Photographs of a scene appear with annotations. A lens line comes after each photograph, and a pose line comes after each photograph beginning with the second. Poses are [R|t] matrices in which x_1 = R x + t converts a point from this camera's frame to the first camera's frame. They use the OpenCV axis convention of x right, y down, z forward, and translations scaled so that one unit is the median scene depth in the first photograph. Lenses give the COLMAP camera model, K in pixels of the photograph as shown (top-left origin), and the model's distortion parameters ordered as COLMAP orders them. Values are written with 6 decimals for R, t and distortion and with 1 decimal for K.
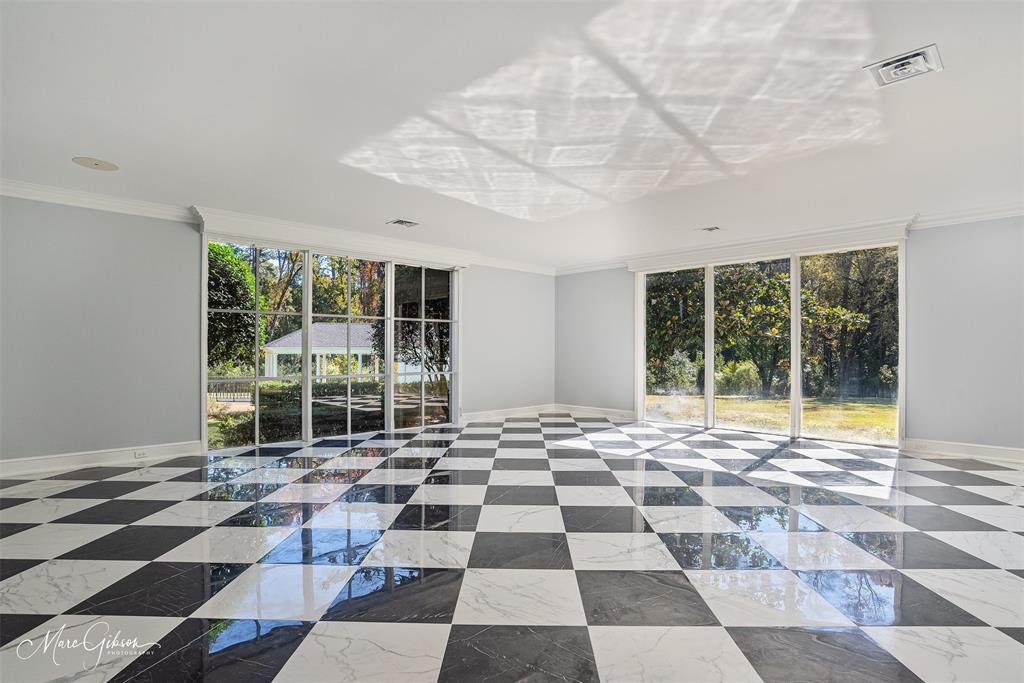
lens RADIAL K [[522.4, 0, 511.2], [0, 522.4, 346.5], [0, 0, 1]] dist [-0.037366, 0.000220]
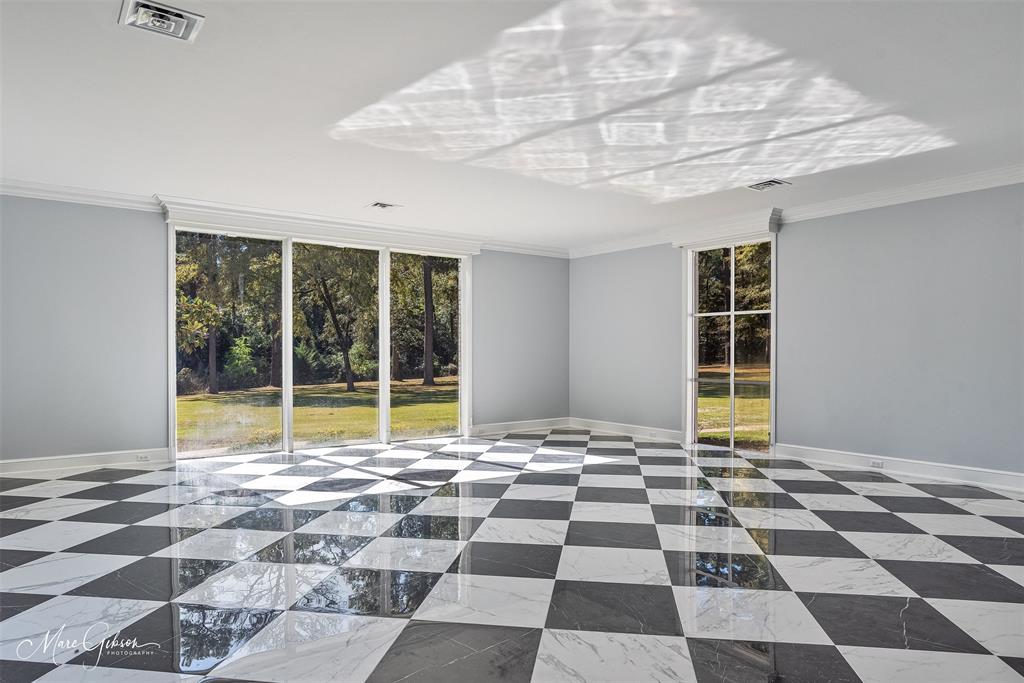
lens RADIAL K [[678.2, 0, 512.0], [0, 678.2, 341.5], [0, 0, 1]] dist [-0.043167, 0.000043]
pose [[0.117696, 0.015528, 0.992928, -1.033563], [-0.012186, 0.999825, -0.014191, -0.006337], [-0.992975, -0.010429, 0.117864, 1.106926]]
